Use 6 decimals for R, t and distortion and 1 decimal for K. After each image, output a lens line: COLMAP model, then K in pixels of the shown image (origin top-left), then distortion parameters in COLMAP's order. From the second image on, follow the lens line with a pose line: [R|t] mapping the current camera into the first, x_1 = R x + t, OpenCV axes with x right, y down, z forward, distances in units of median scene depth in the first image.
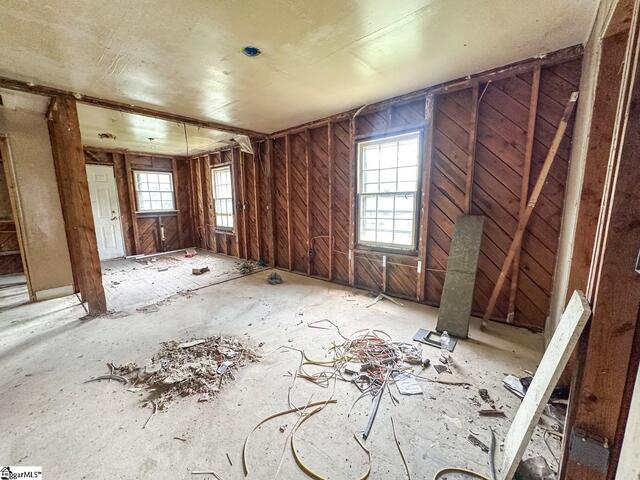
lens RADIAL K [[256.2, 0, 320.0], [0, 256.2, 240.0], [0, 0, 1]] dist [-0.002872, 0.000022]
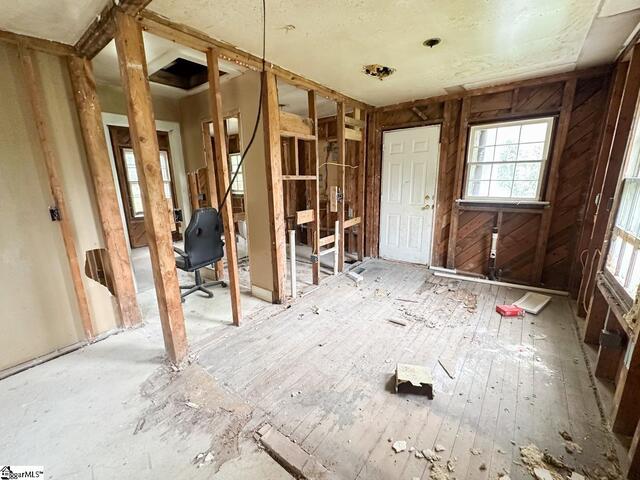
lens RADIAL K [[267.3, 0, 320.0], [0, 267.3, 240.0], [0, 0, 1]] dist [-0.000117, -0.000068]
pose [[0.052029, 0.238402, -0.969772, -0.178629], [-0.140528, 0.963172, 0.229240, -0.178558], [0.988709, 0.124353, 0.083615, 0.985404]]
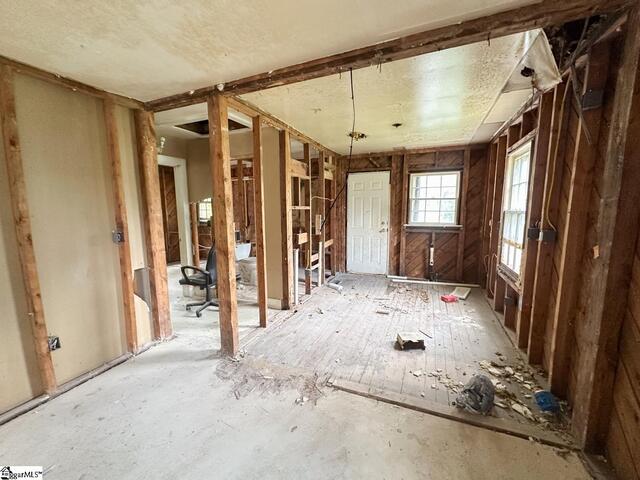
lens RADIAL K [[260.3, 0, 320.0], [0, 260.3, 240.0], [0, 0, 1]] dist [-0.000427, -0.000053]
pose [[0.307174, 0.133011, -0.942312, -0.026296], [-0.148317, 0.984776, 0.090657, -0.147364], [0.940025, 0.111913, 0.322225, 0.740180]]
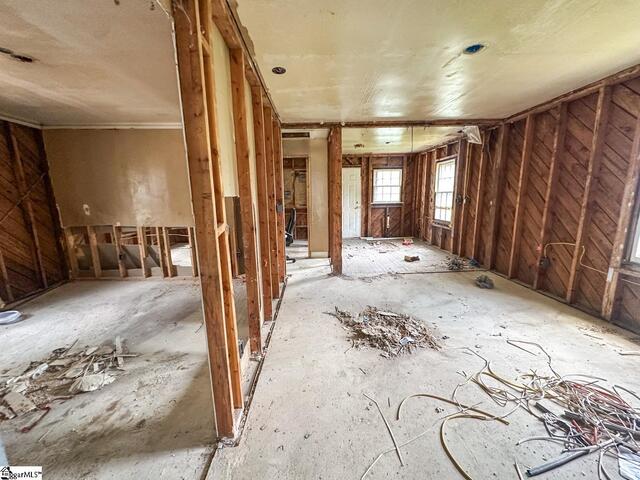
lens RADIAL K [[256.2, 0, 320.0], [0, 256.2, 240.0], [0, 0, 1]] dist [-0.002872, 0.000022]
pose [[0.671641, 0.132922, -0.728855, 0.074671], [-0.108547, 0.990813, 0.080669, -0.006326], [0.732882, 0.024935, 0.679899, -0.047535]]
